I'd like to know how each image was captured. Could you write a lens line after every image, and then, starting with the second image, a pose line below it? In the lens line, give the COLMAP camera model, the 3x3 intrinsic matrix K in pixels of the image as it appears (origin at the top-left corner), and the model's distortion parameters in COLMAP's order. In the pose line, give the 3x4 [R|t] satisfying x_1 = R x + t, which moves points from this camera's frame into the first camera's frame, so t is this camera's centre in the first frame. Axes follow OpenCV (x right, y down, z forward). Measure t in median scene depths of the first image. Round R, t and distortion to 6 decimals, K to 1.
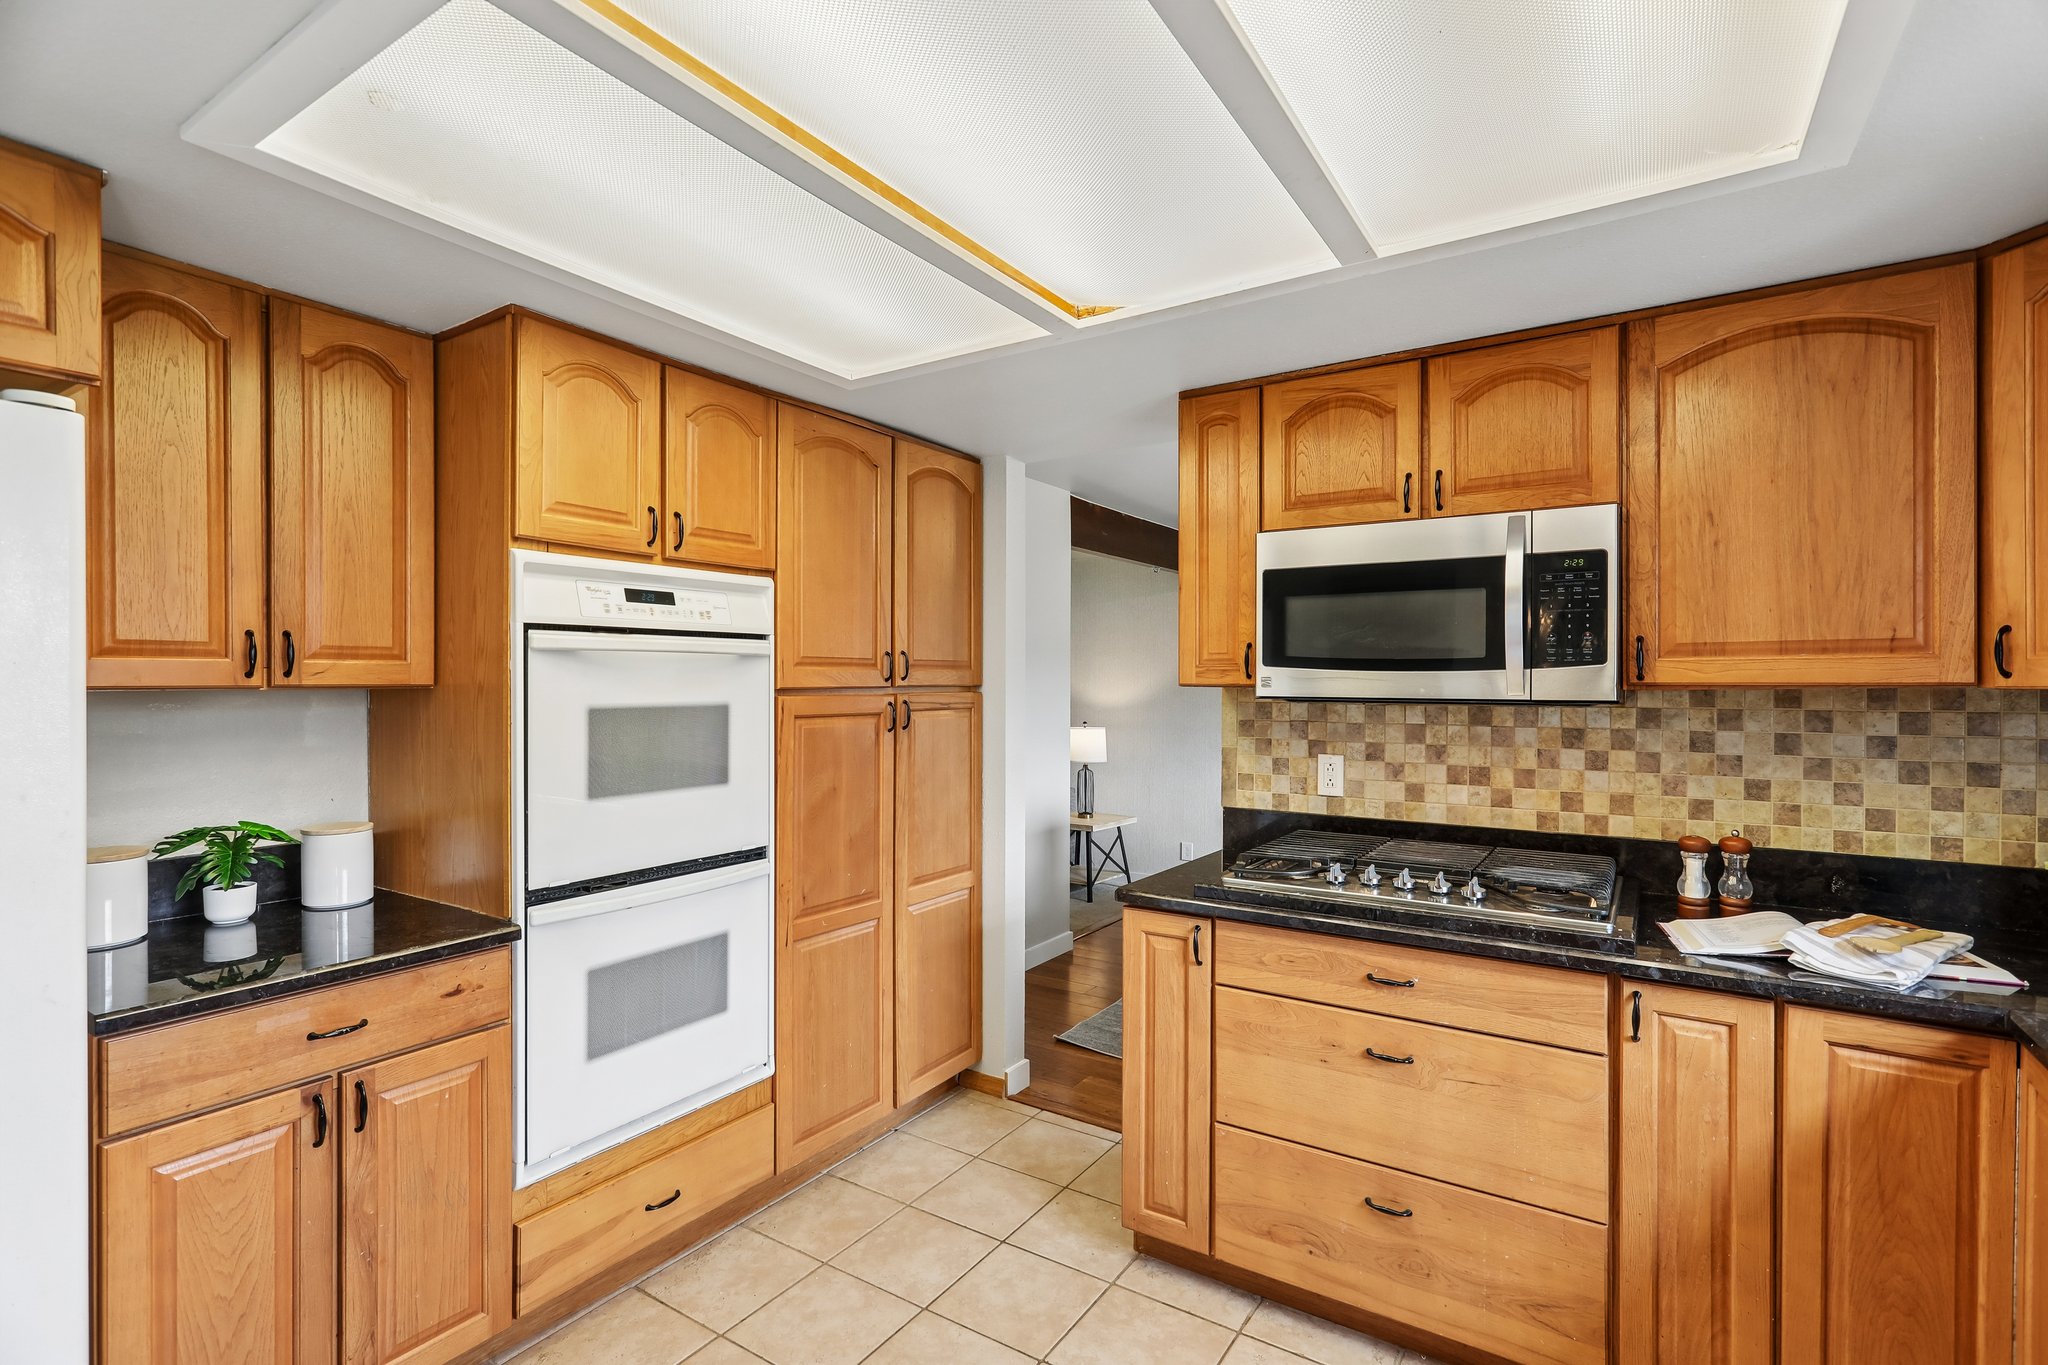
lens RADIAL K [[959.2, 0, 1022.9], [0, 959.2, 685.3], [0, 0, 1]] dist [-0.001445, 0.000328]
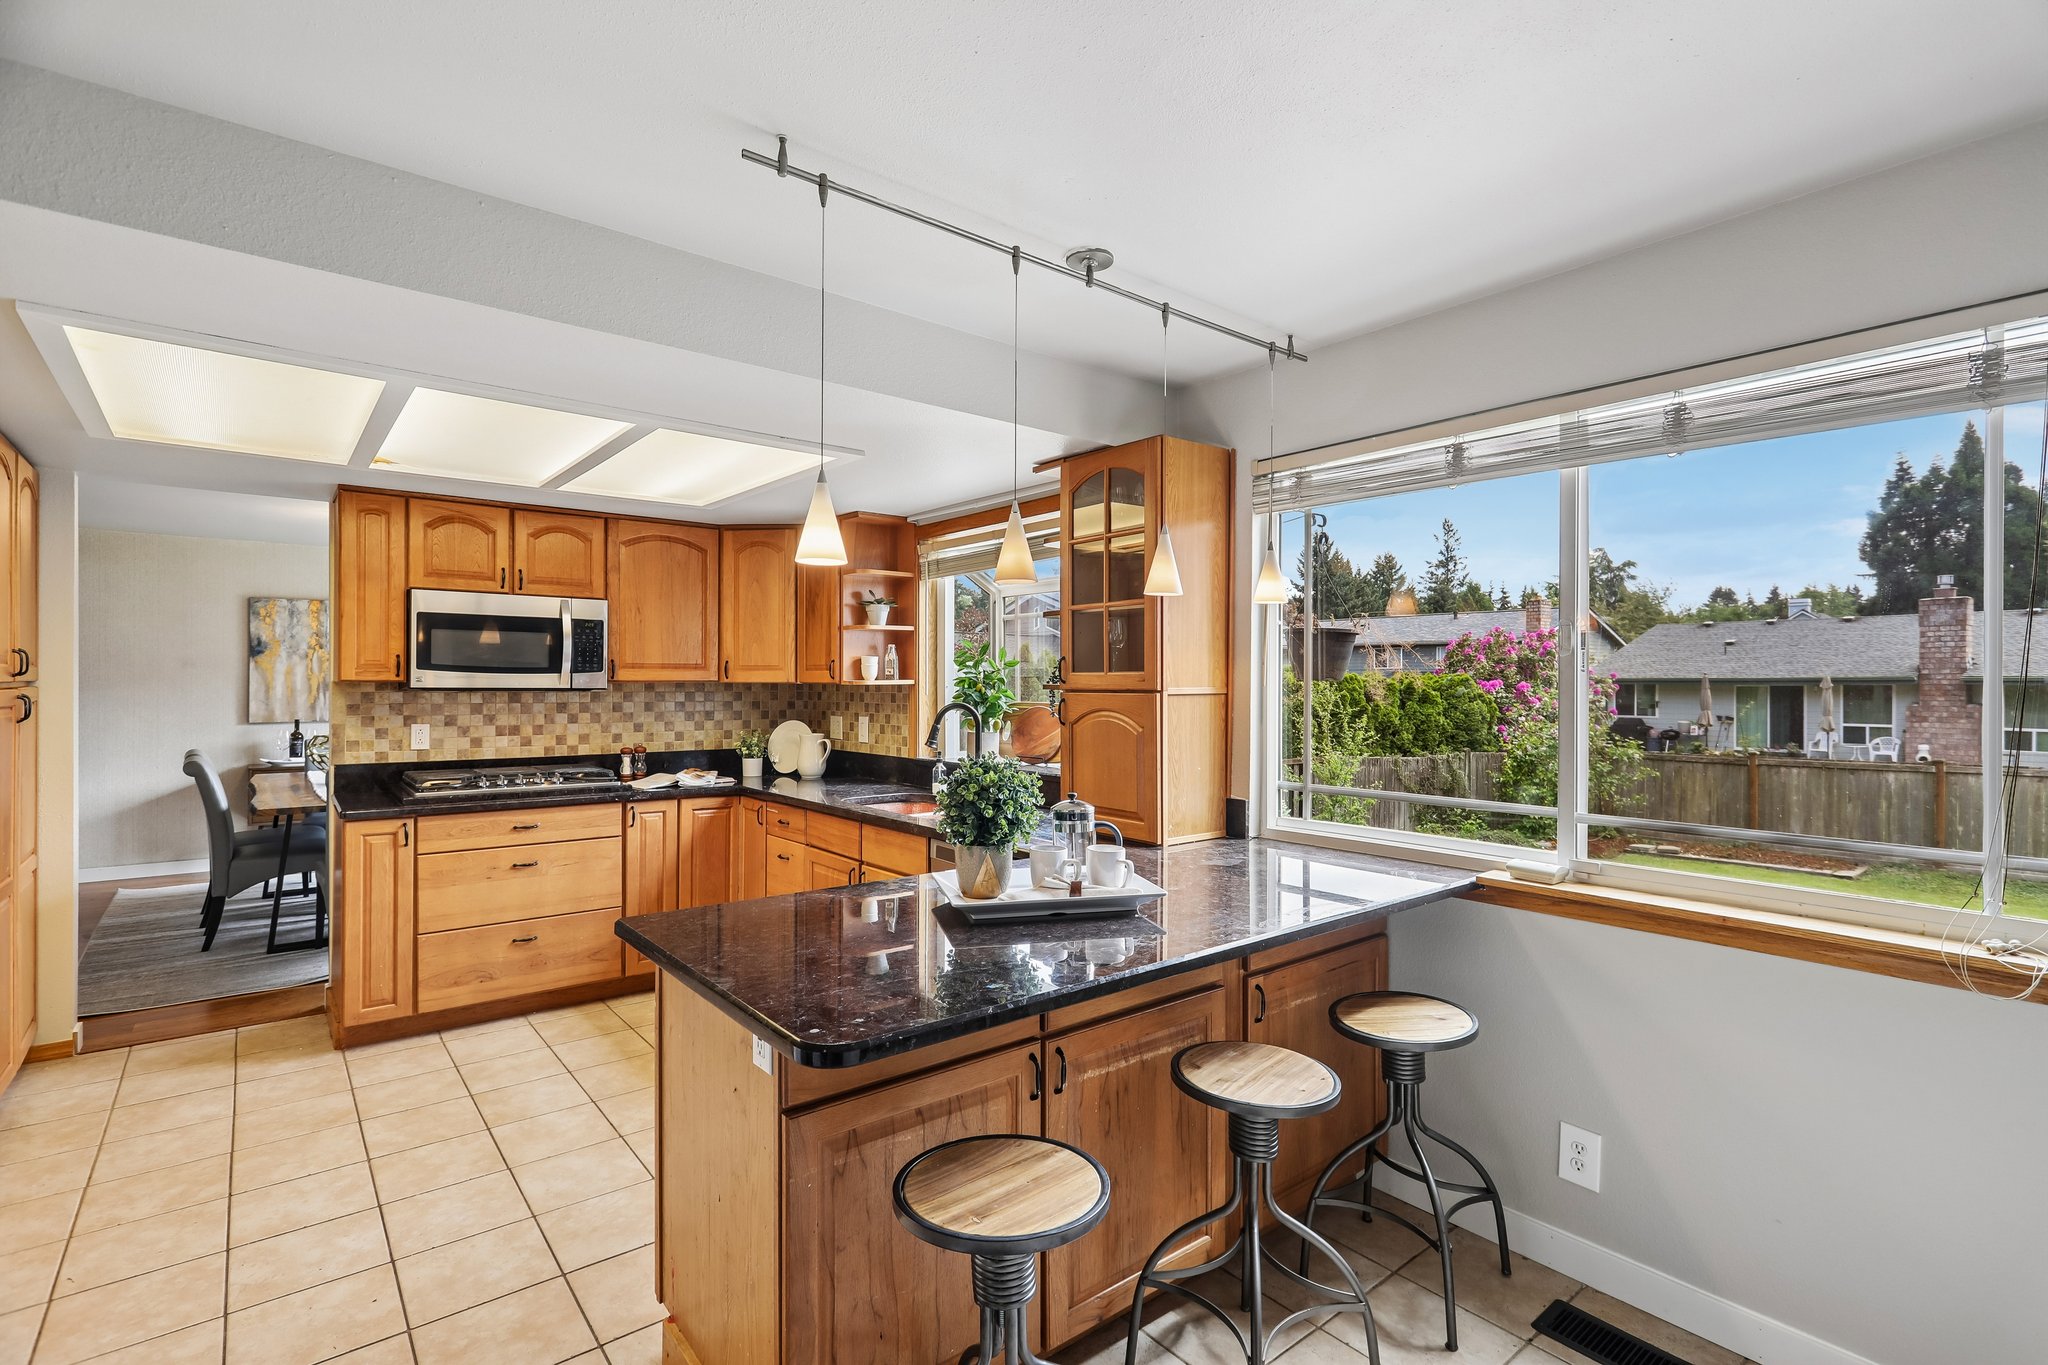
lens RADIAL K [[959.2, 0, 1022.9], [0, 959.2, 685.3], [0, 0, 1]] dist [-0.001445, 0.000328]
pose [[0.310030, -0.001700, 0.950725, -1.081316], [-0.001255, 0.999997, 0.002197, 0.003258], [-0.950726, -0.001874, 0.310026, -0.554681]]
